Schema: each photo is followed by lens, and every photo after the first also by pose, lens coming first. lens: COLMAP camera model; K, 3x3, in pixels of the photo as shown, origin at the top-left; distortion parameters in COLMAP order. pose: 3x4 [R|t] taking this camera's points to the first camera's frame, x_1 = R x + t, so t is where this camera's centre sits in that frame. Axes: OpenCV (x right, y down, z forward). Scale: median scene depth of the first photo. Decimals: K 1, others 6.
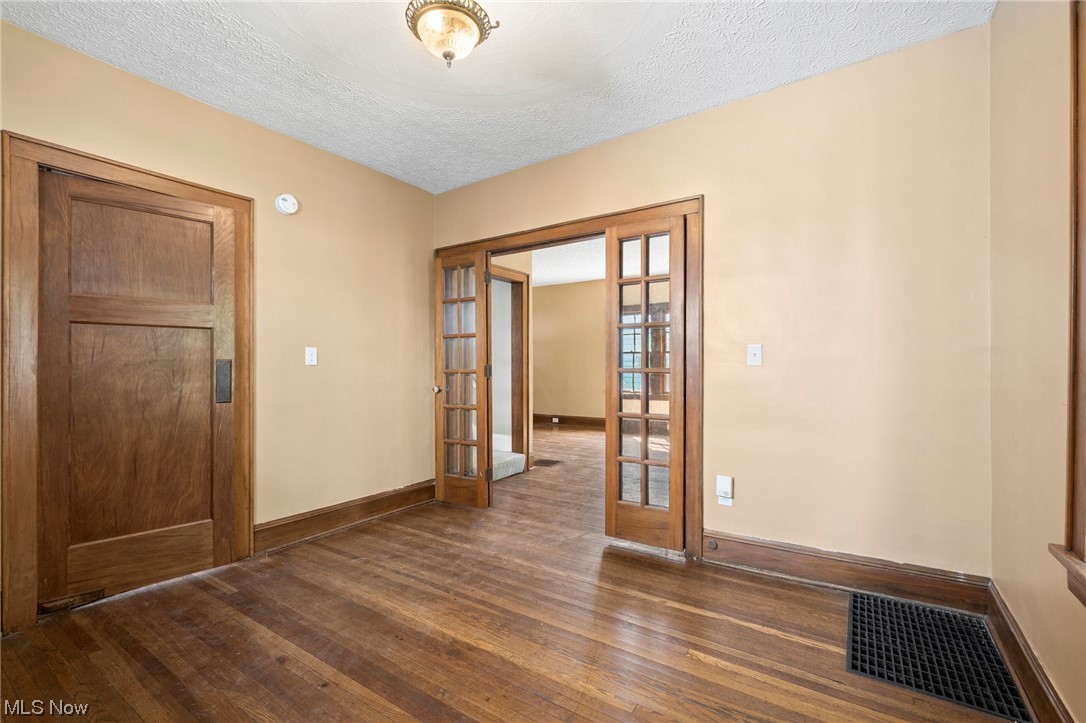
lens RADIAL K [[471.6, 0, 543.0], [0, 471.6, 361.5], [0, 0, 1]] dist [0.000249, 0.000033]
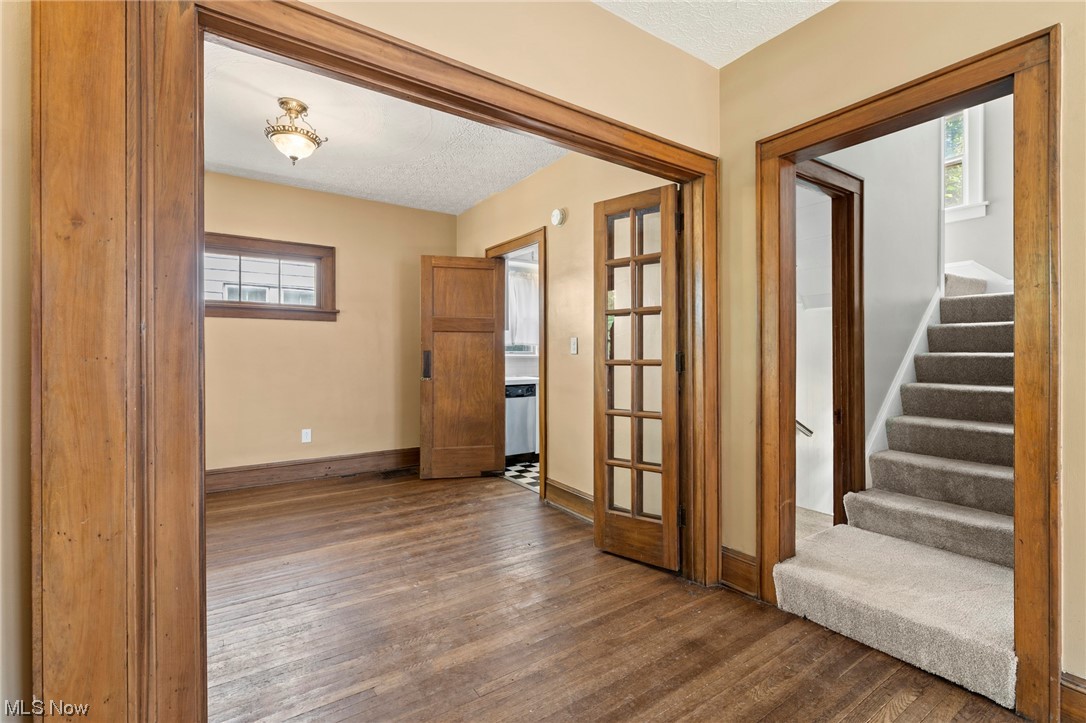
lens RADIAL K [[485.0, 0, 548.6], [0, 485.0, 356.9], [0, 0, 1]] dist [0.000622, 0.000016]
pose [[-0.374395, 0.000987, -0.927269, 0.701765], [0.008709, 0.999959, -0.002452, 0.023825], [0.927228, -0.008994, -0.374388, 1.712755]]
